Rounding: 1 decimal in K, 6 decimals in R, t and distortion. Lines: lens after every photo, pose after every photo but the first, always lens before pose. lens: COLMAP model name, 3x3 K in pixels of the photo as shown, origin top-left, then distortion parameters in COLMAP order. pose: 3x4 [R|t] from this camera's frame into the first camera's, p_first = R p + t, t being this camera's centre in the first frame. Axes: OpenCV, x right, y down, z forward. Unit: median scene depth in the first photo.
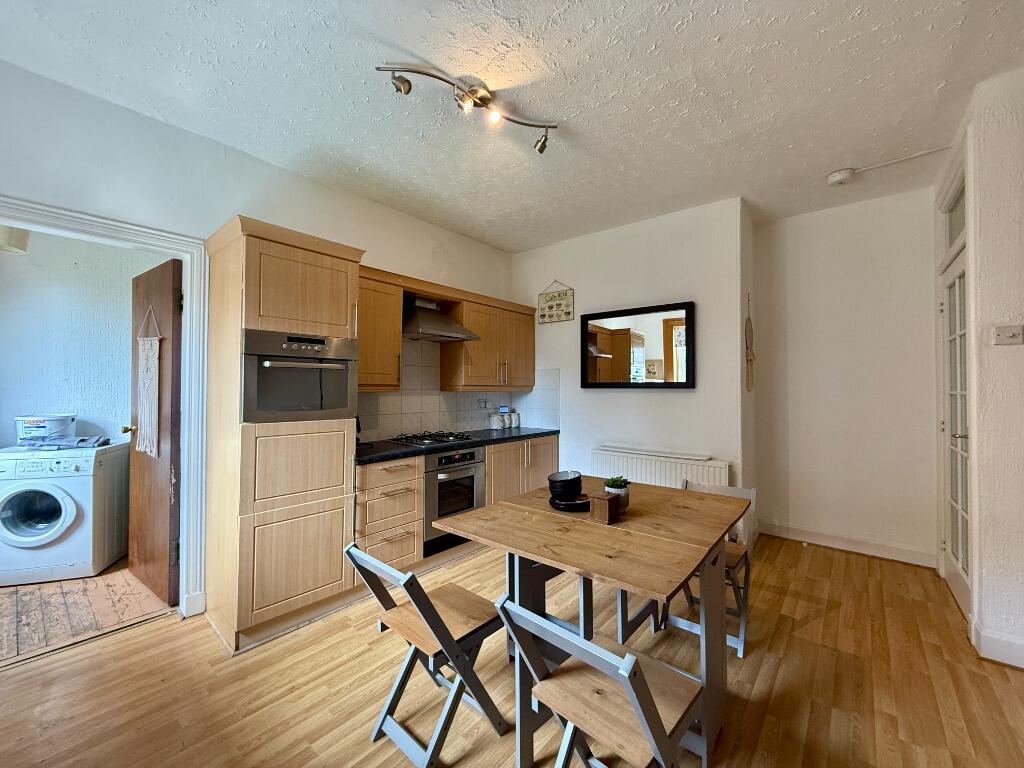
lens RADIAL K [[407.7, 0, 509.0], [0, 407.7, 383.4], [0, 0, 1]] dist [-0.002436, 0.000292]
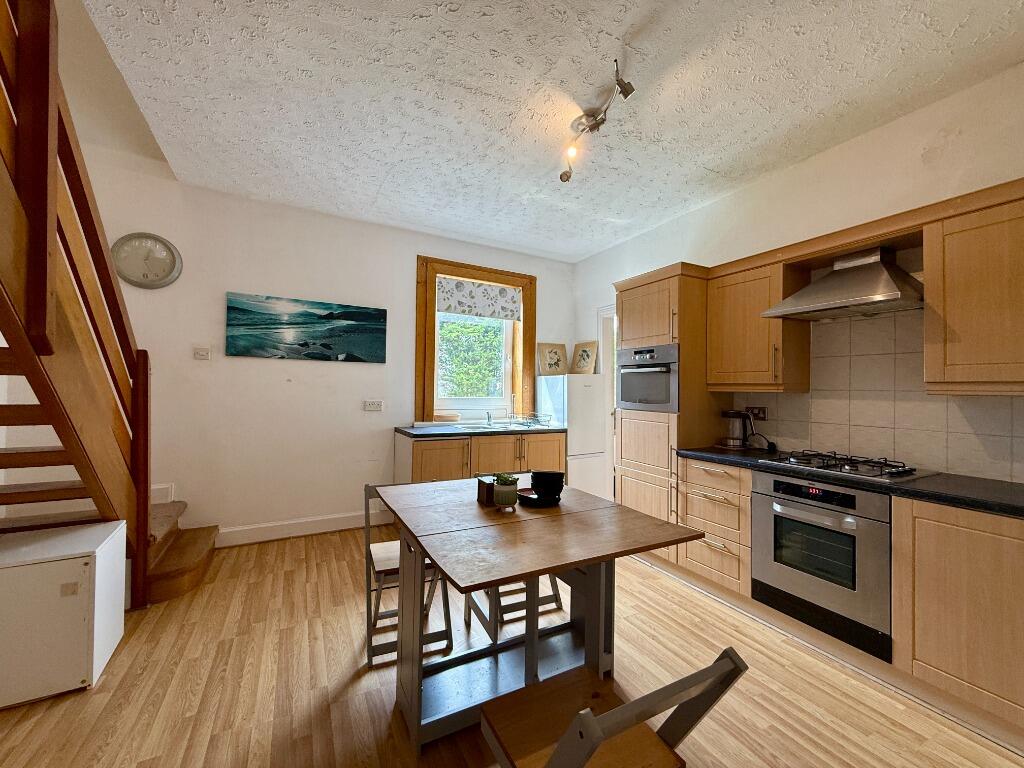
lens RADIAL K [[407.7, 0, 509.0], [0, 407.7, 383.4], [0, 0, 1]] dist [-0.002436, 0.000292]
pose [[-0.369015, -0.016774, -0.929272, 0.742839], [-0.001301, 0.999845, -0.017531, 0.019261], [0.929423, -0.005261, -0.368980, 0.872053]]
